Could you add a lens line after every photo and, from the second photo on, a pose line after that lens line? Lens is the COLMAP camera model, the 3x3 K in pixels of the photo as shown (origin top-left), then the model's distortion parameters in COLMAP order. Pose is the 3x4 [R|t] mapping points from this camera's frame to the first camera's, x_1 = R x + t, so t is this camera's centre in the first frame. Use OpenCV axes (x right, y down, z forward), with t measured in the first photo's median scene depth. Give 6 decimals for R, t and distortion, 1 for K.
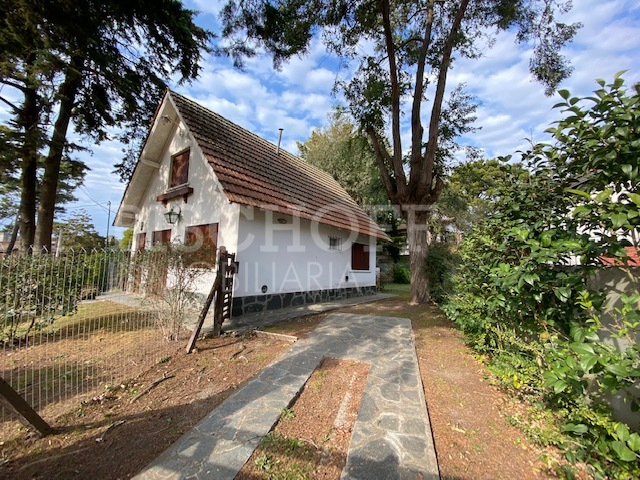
lens RADIAL K [[256.2, 0, 316.6], [0, 256.2, 241.3], [0, 0, 1]] dist [0.032950, -0.026000]
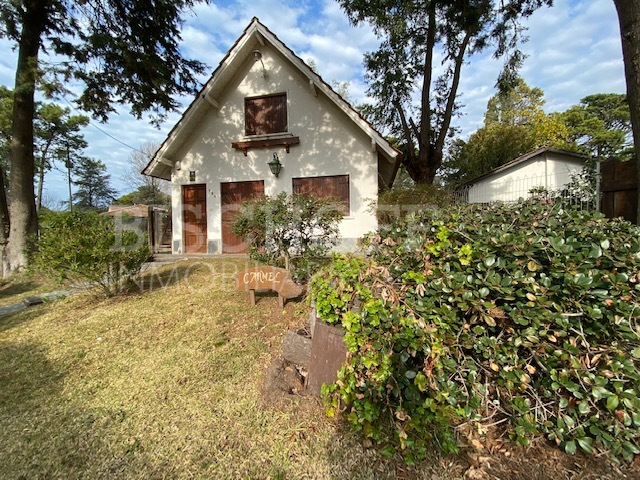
lens RADIAL K [[258.4, 0, 320.0], [0, 258.4, 240.0], [0, 0, 1]] dist [0.033537, -0.027538]
pose [[0.901909, -0.062726, 0.427348, -0.700113], [0.005630, 0.991022, 0.133579, 0.042072], [-0.431890, -0.118071, 0.894165, 0.008941]]
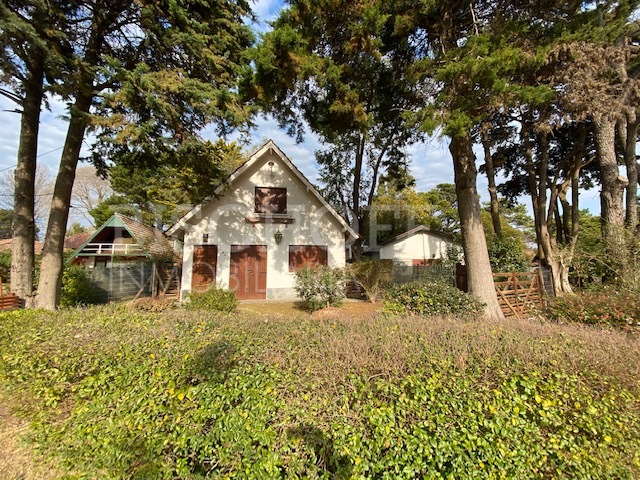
lens RADIAL K [[258.4, 0, 320.0], [0, 258.4, 240.0], [0, 0, 1]] dist [0.033537, -0.027538]
pose [[0.692382, 0.048822, 0.719878, -1.170409], [-0.040478, 0.998765, -0.028804, -0.037638], [-0.720395, -0.009196, 0.693503, -0.112316]]
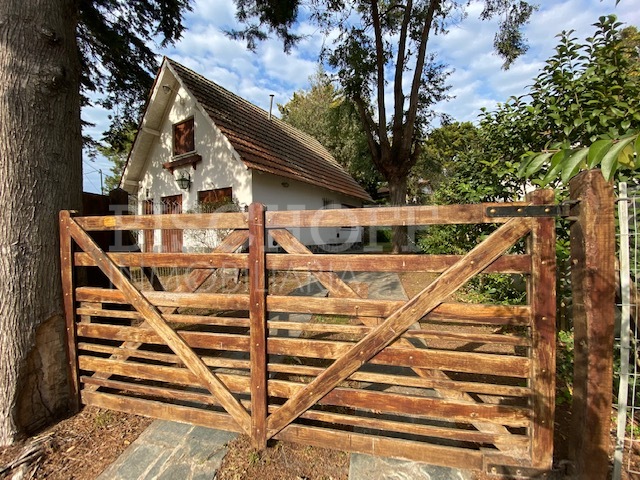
lens RADIAL K [[258.4, 0, 320.0], [0, 258.4, 240.0], [0, 0, 1]] dist [0.033537, -0.027538]
pose [[0.995798, -0.040574, 0.082099, -0.065742], [0.030448, 0.992181, 0.121035, 0.026561], [-0.086368, -0.118027, 0.989247, -0.150454]]
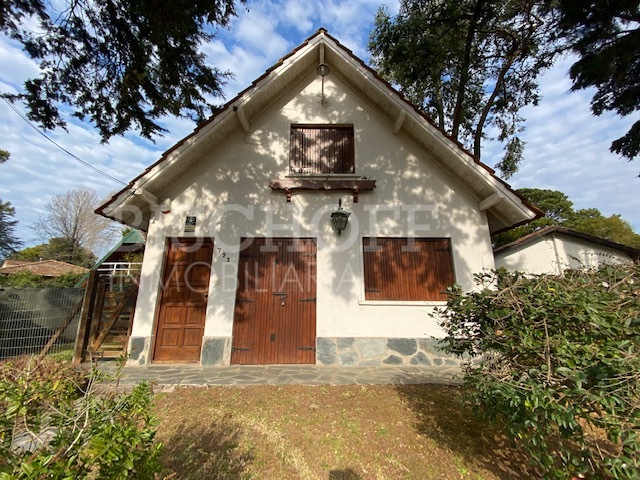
lens RADIAL K [[258.4, 0, 320.0], [0, 258.4, 240.0], [0, 0, 1]] dist [0.033537, -0.027538]
pose [[0.787845, 0.101967, 0.607374, -0.813078], [-0.033737, 0.991864, -0.122754, 0.030192], [-0.614949, 0.076221, 0.784875, 0.445912]]
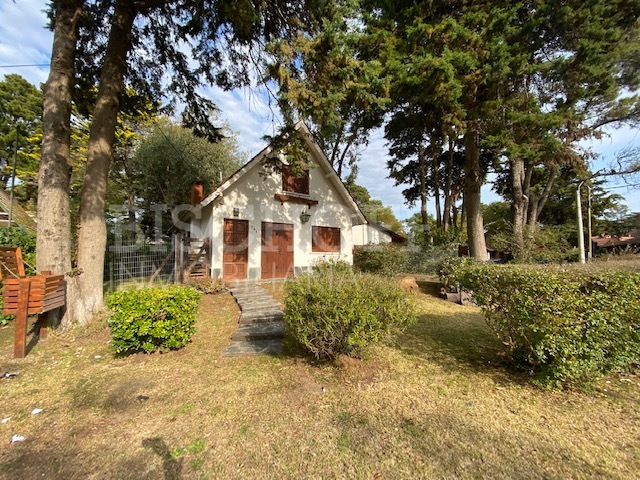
lens RADIAL K [[256.2, 0, 316.6], [0, 256.2, 241.3], [0, 0, 1]] dist [0.032950, -0.026000]
pose [[0.308078, 0.028543, 0.950933, -1.573358], [-0.080540, 0.996744, -0.003825, 0.033853], [-0.947946, -0.075410, 0.309374, 0.405516]]
